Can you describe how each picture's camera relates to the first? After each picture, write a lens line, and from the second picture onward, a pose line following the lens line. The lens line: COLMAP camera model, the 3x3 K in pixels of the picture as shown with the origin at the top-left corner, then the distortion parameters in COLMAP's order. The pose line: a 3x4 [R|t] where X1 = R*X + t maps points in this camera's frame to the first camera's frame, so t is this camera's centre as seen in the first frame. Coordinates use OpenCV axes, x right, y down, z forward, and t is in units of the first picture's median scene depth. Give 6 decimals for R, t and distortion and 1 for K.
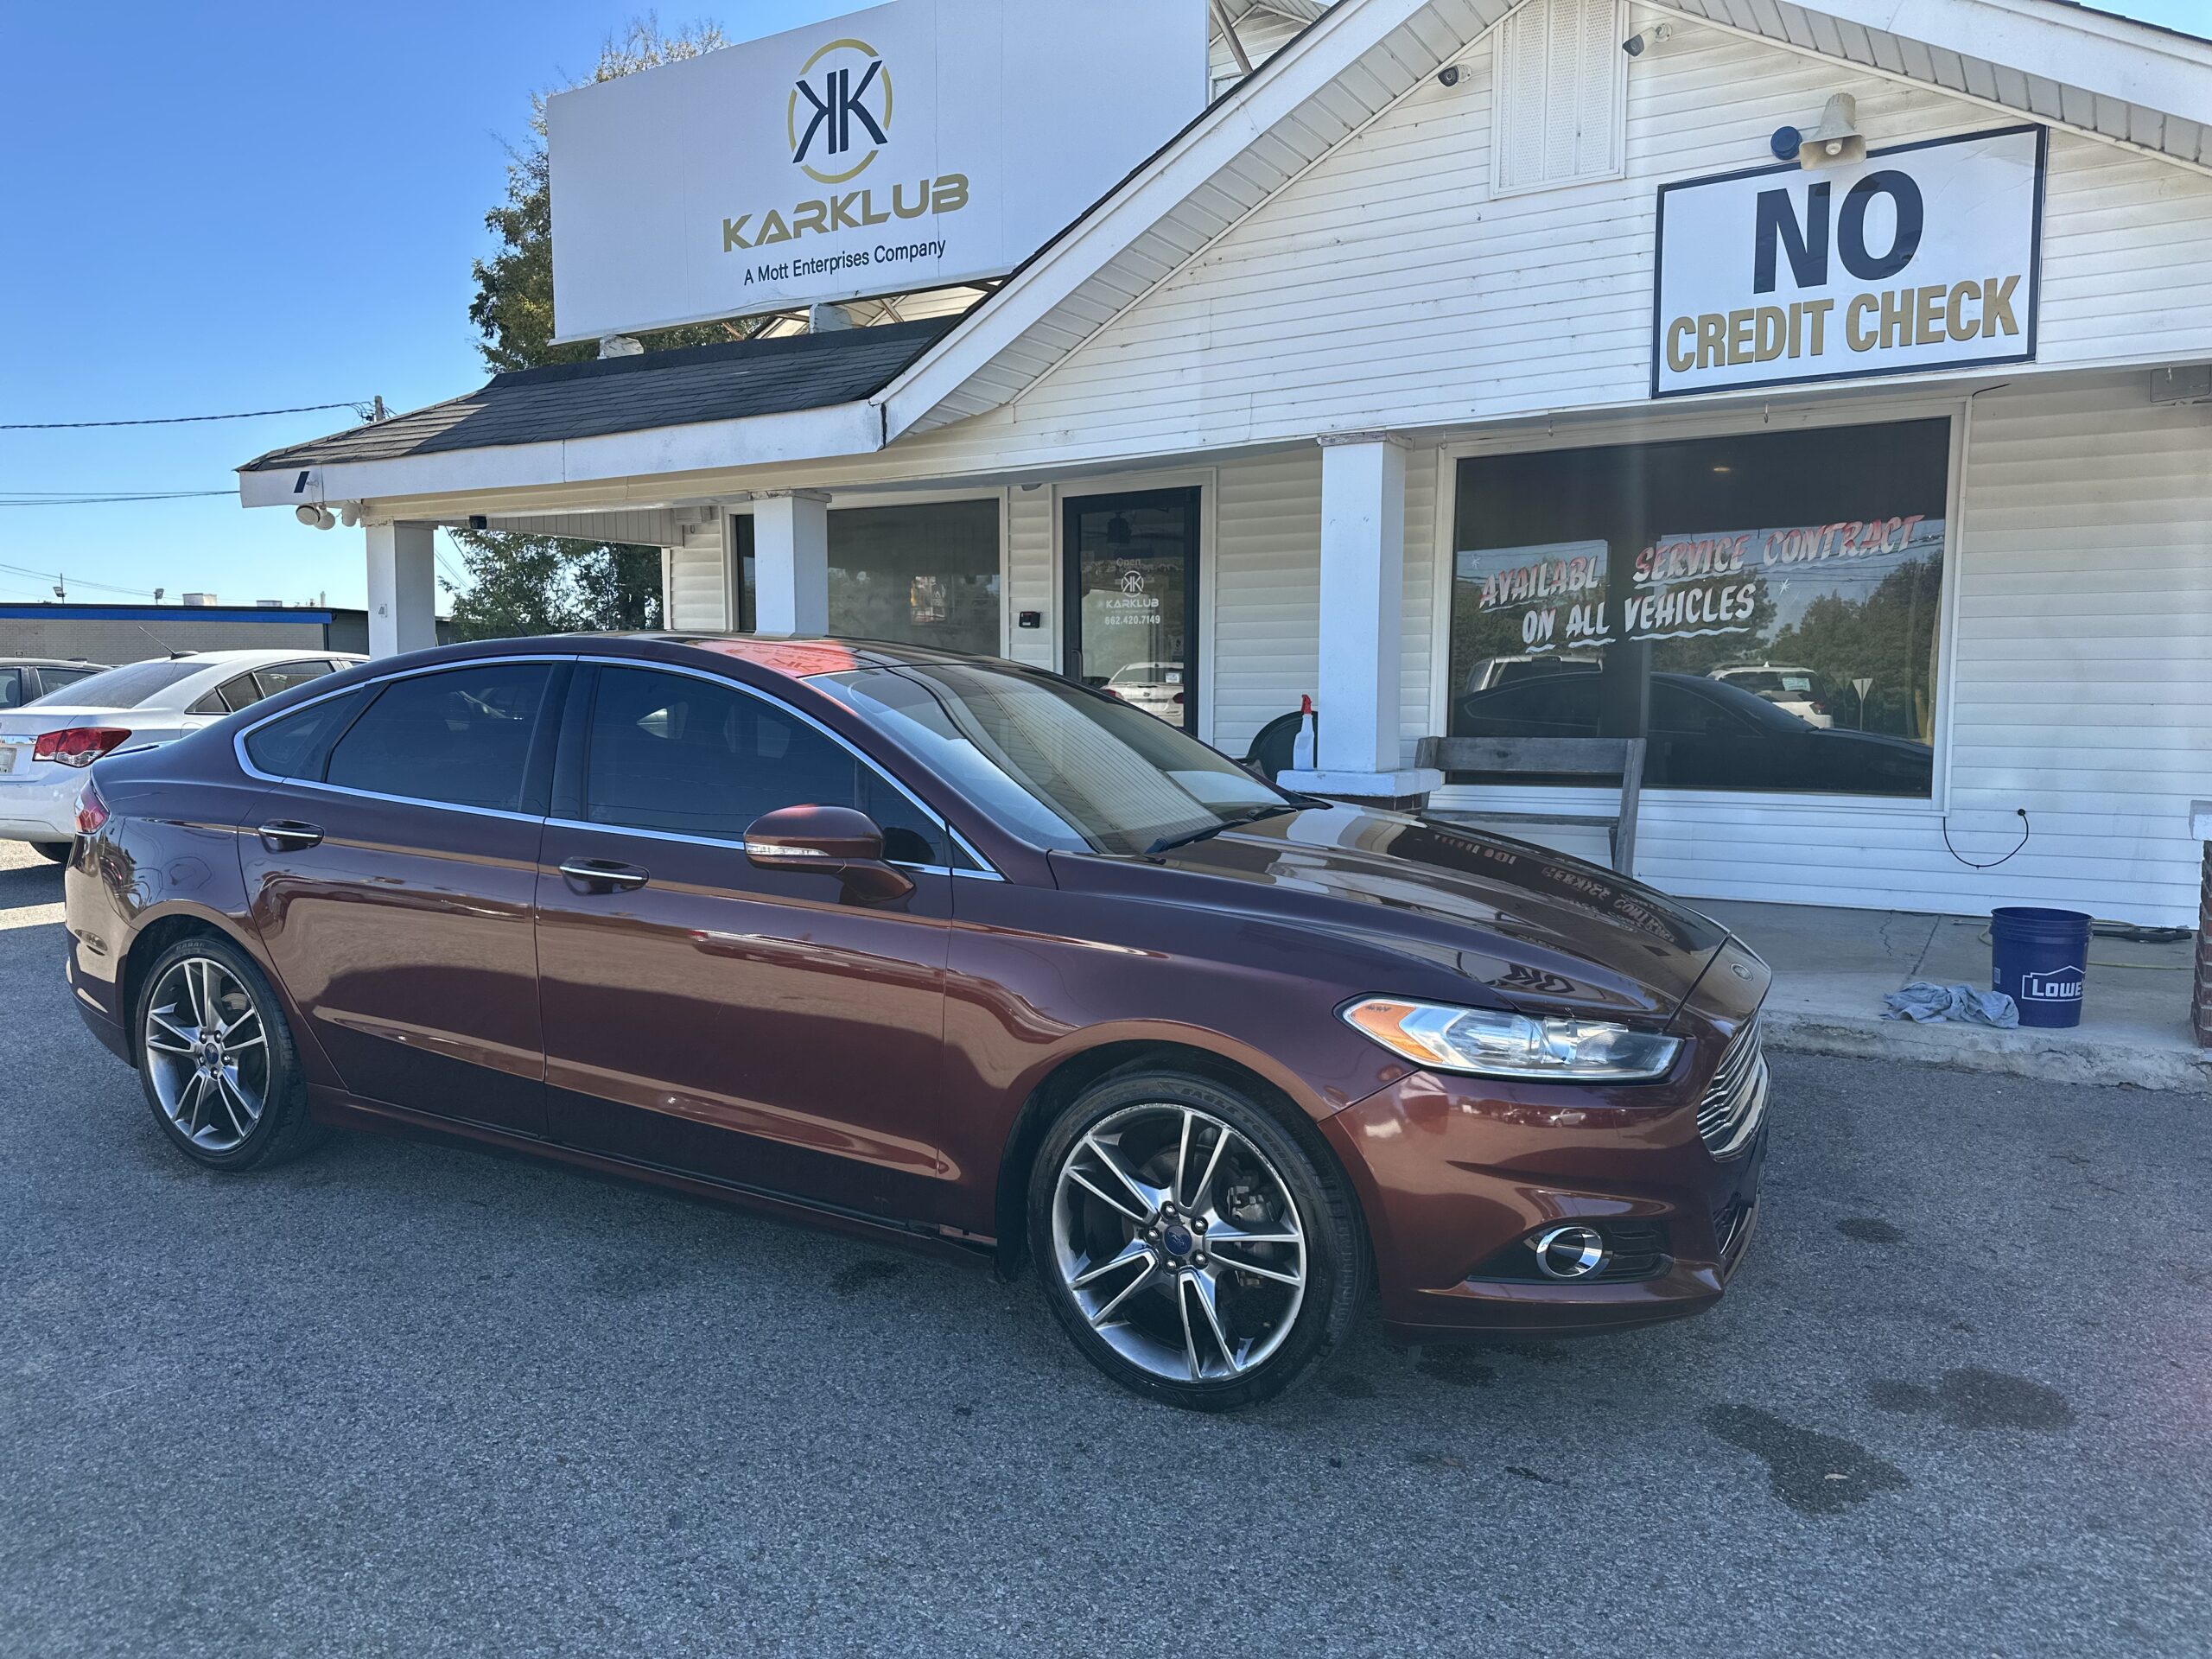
lens RADIAL K [[1551.4, 0, 1130.8], [0, 1551.4, 836.2], [0, 0, 1]] dist [0.024341, -0.028037]
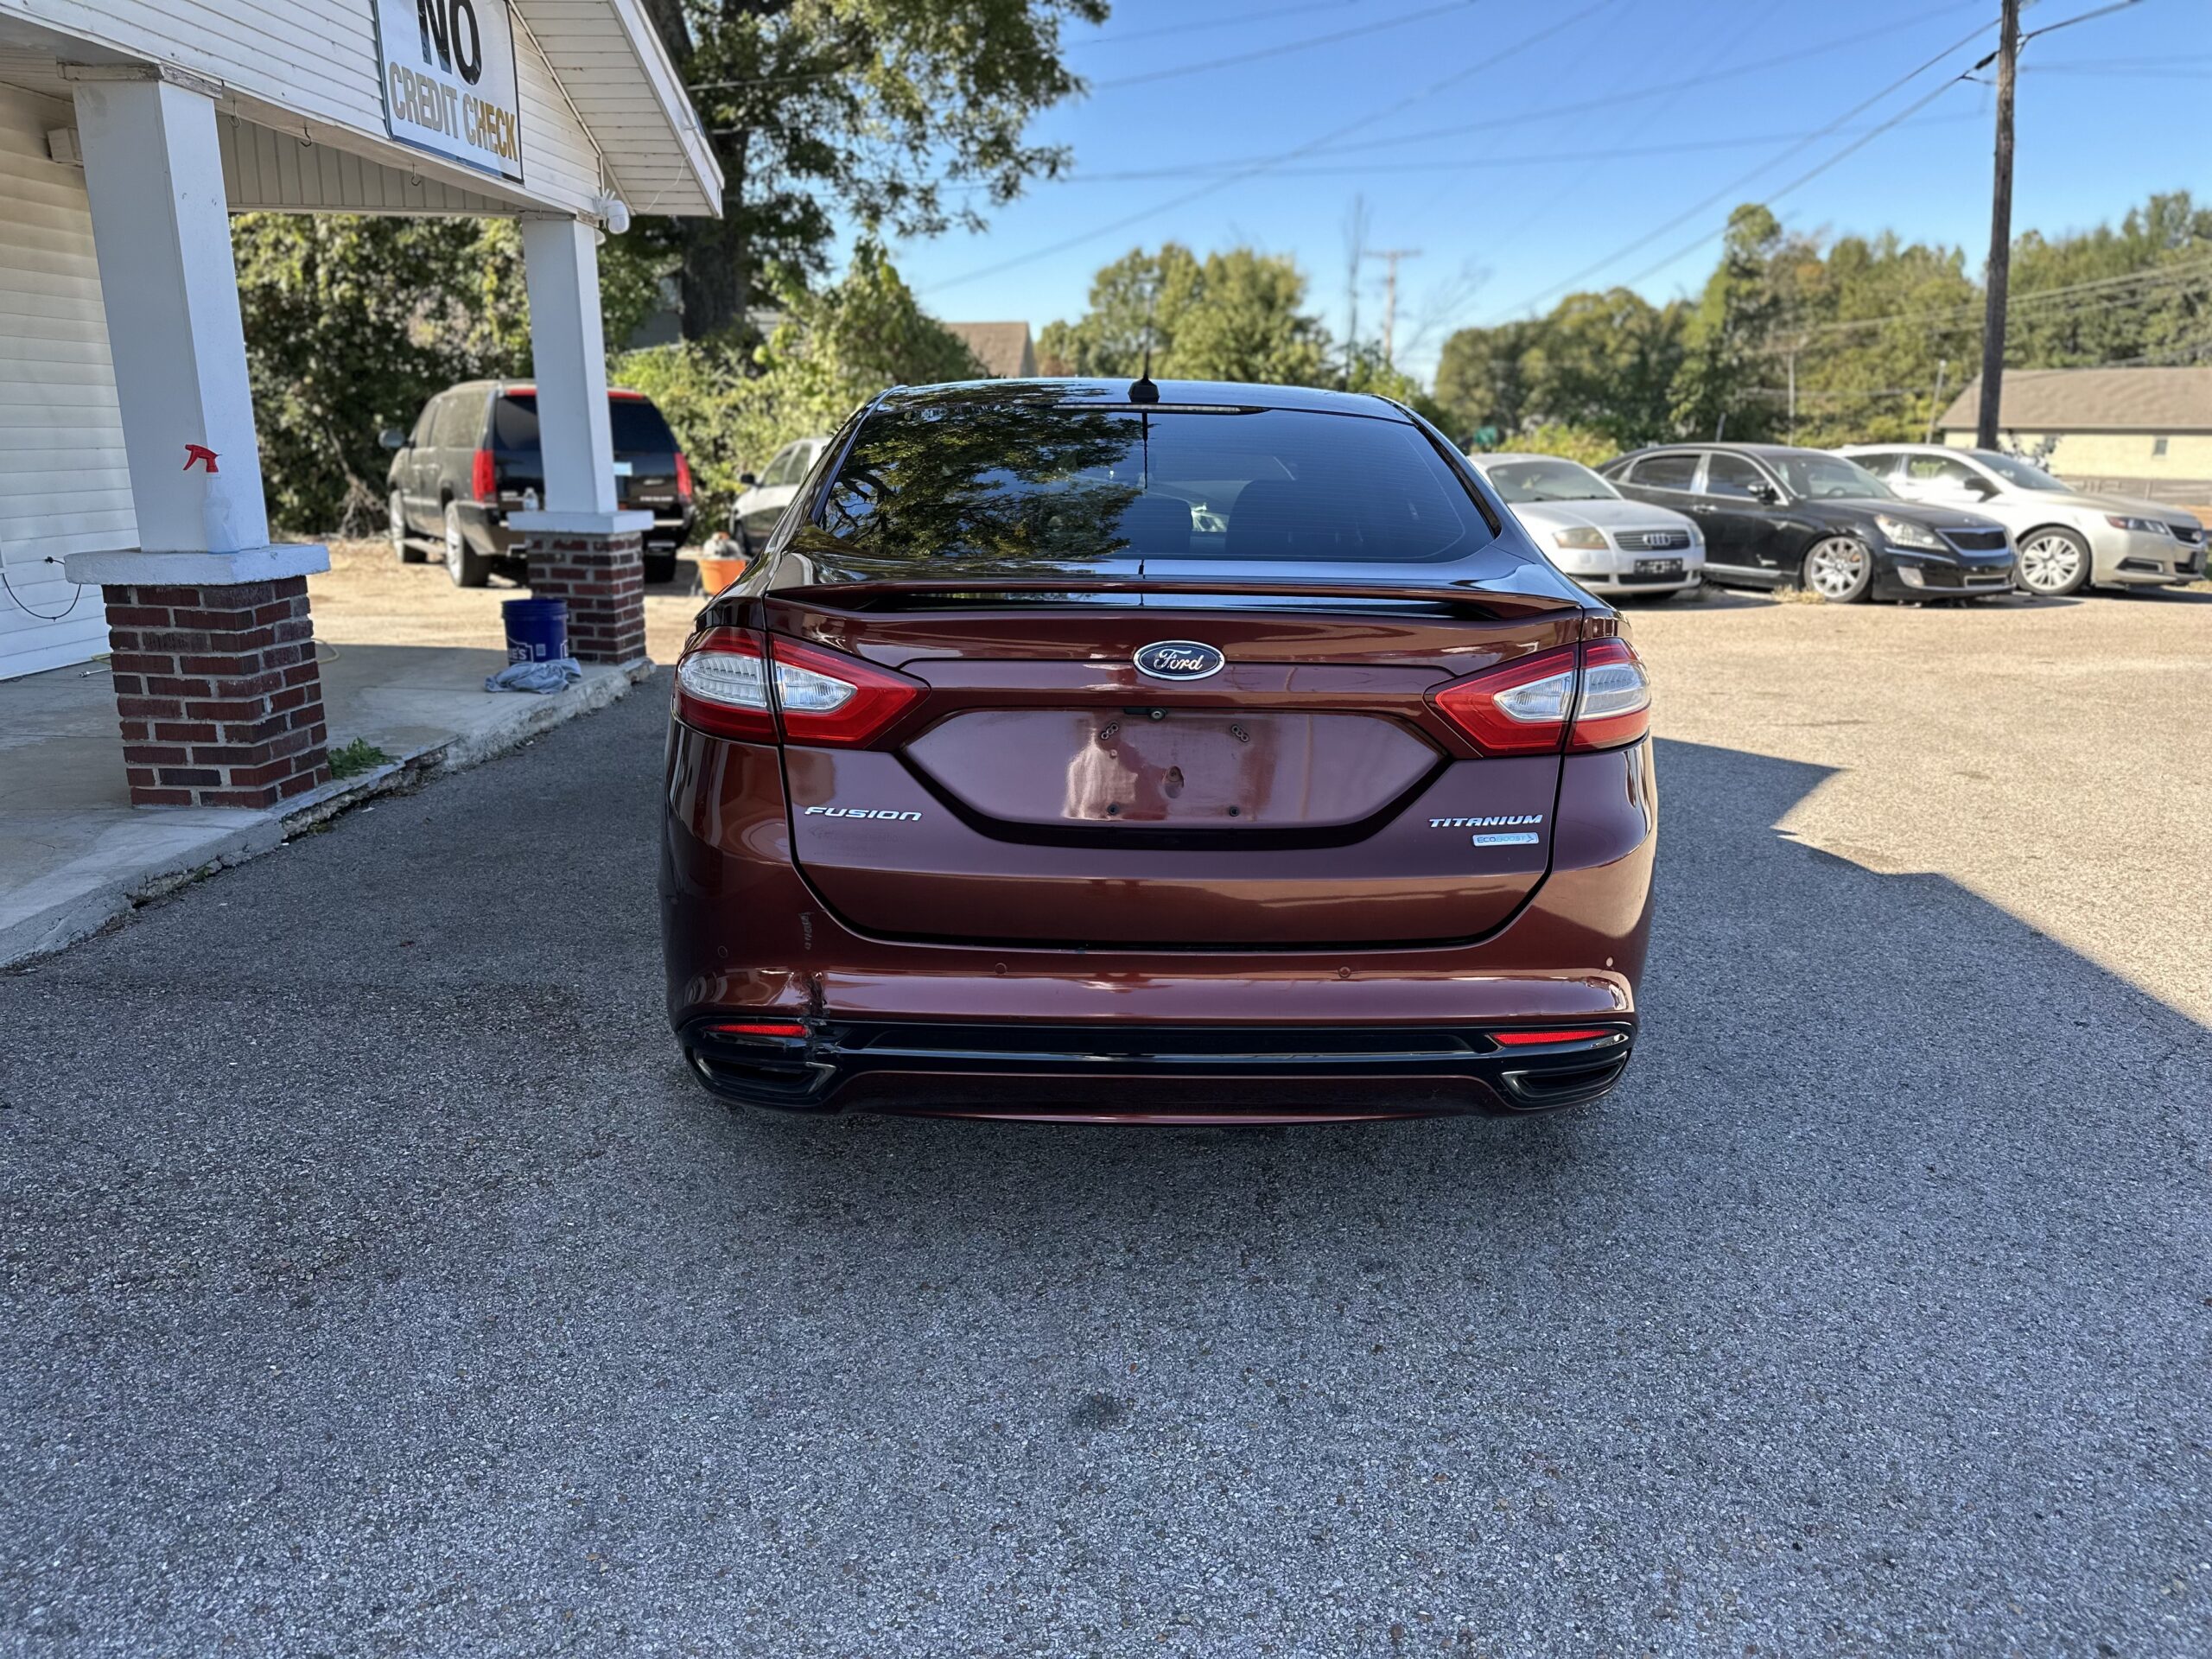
lens RADIAL K [[1549.5, 0, 1116.7], [0, 1549.5, 834.1], [0, 0, 1]] dist [0.050413, -0.060160]
pose [[-0.468682, -0.221521, 0.855141, -0.744712], [0.082159, 0.952920, 0.291880, -0.096927], [-0.879538, 0.207057, -0.428416, 0.984796]]
